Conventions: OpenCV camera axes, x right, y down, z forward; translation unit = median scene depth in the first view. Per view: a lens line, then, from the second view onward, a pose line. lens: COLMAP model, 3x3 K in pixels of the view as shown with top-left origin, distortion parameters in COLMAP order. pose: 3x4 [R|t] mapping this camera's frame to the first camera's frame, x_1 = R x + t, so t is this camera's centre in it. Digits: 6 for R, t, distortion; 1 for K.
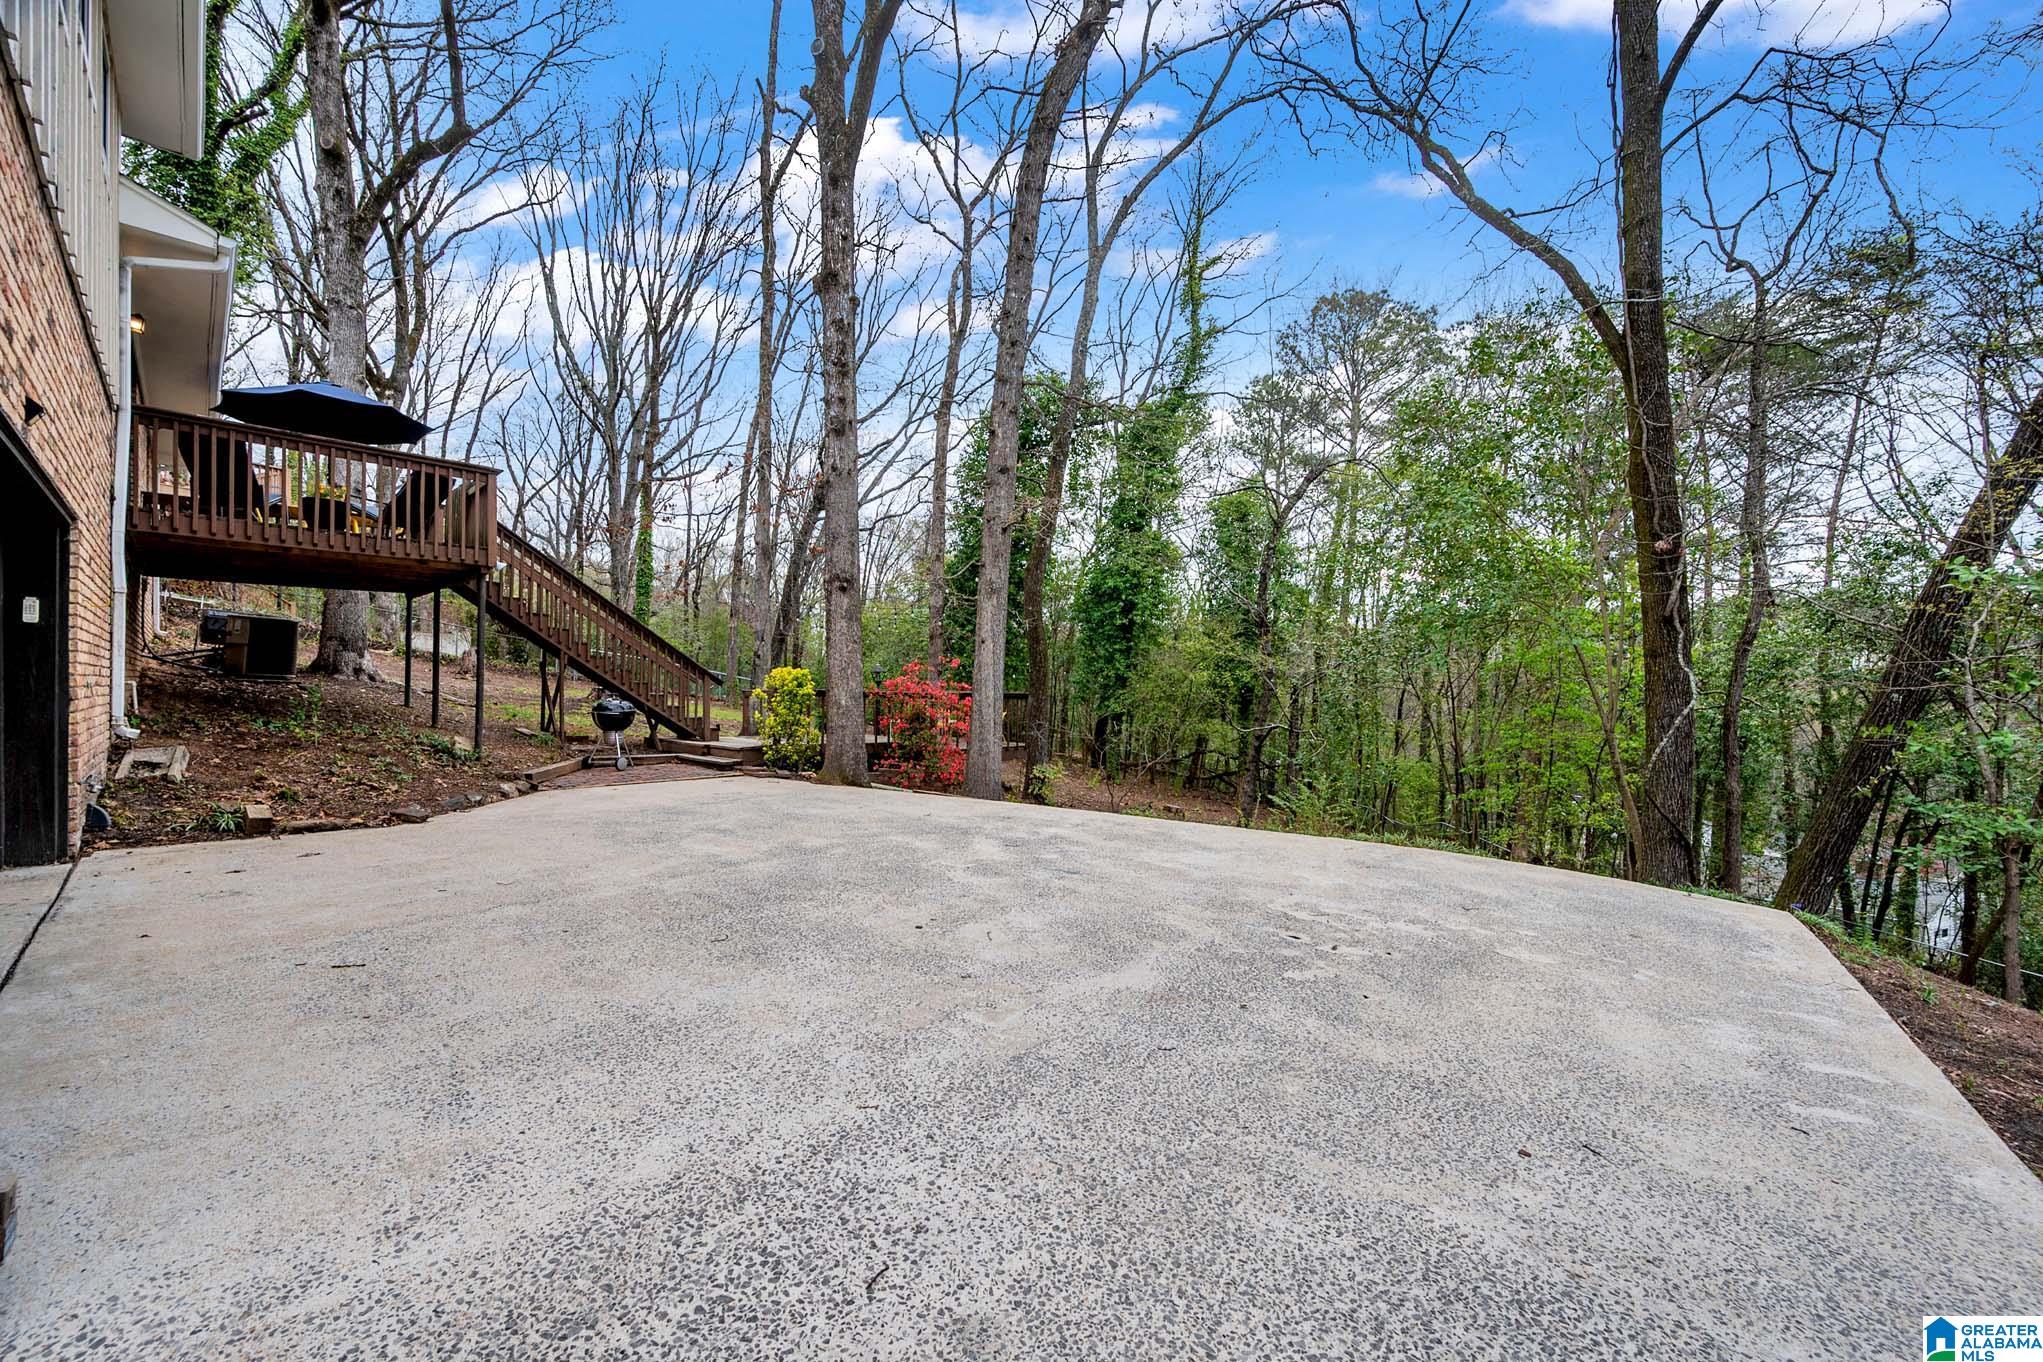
lens RADIAL K [[806.1, 0, 1024.6], [0, 806.1, 678.2], [0, 0, 1]] dist [0.000473, 0.000281]
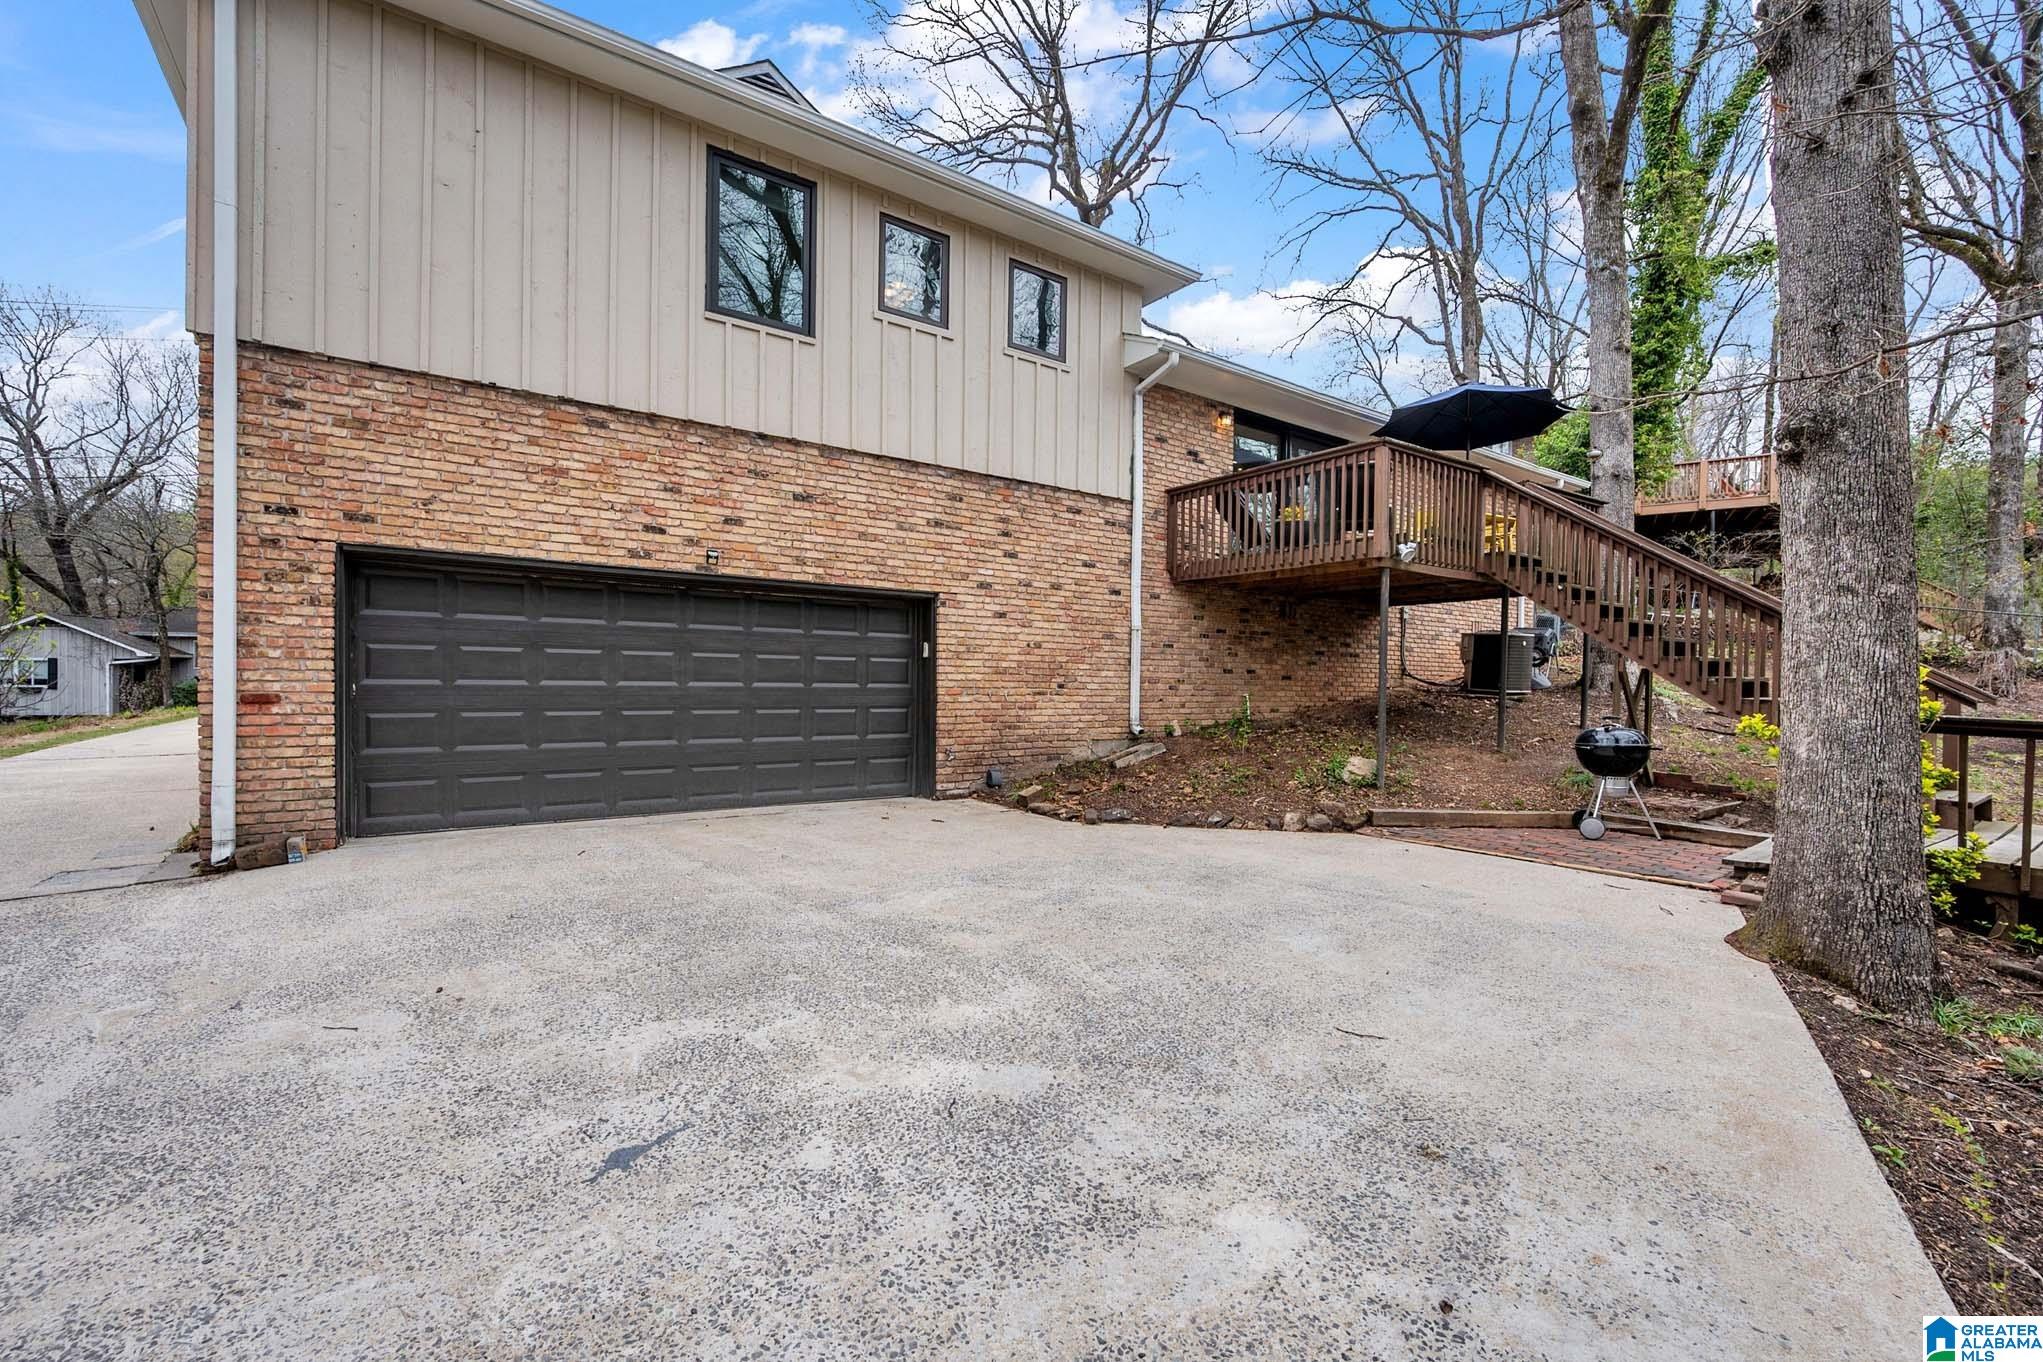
lens RADIAL K [[863.0, 0, 1023.6], [0, 863.0, 687.6], [0, 0, 1]] dist [-0.000022, -0.000040]
pose [[-0.183876, -0.007817, -0.982918, 0.562580], [-0.007703, 0.999949, -0.006512, 0.007187], [0.982919, 0.006374, -0.183927, 1.591743]]
